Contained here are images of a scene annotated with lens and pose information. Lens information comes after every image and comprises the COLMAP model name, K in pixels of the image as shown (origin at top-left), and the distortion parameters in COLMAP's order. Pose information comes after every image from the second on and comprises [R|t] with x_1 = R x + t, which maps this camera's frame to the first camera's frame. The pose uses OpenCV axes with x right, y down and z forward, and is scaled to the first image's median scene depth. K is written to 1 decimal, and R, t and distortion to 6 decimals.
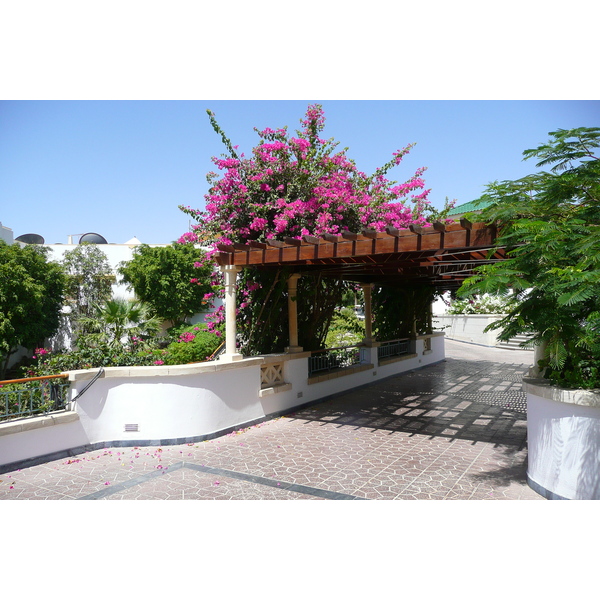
lens RADIAL K [[483.6, 0, 299.0], [0, 483.6, 305.5], [0, 0, 1]] dist [-0.006452, -0.005574]
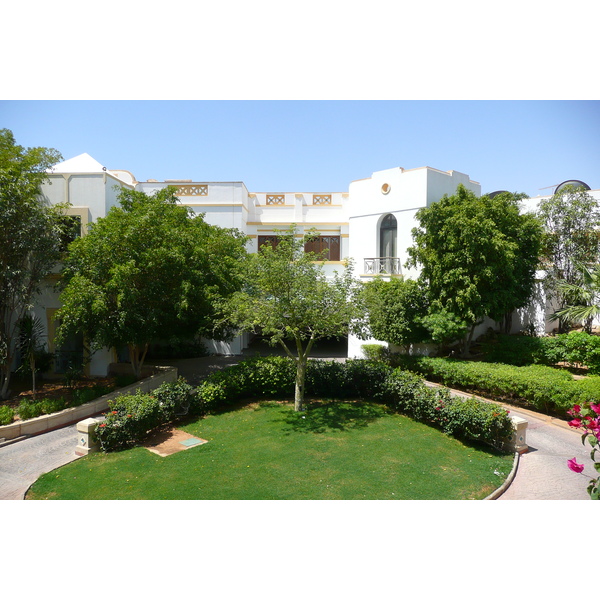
lens RADIAL K [[483.6, 0, 299.0], [0, 483.6, 305.5], [0, 0, 1]] dist [-0.006452, -0.005574]
pose [[0.629956, 0.046970, -0.775210, -0.124606], [0.003078, 0.998011, 0.062971, 0.009458], [0.776625, -0.042055, 0.628558, 0.204475]]
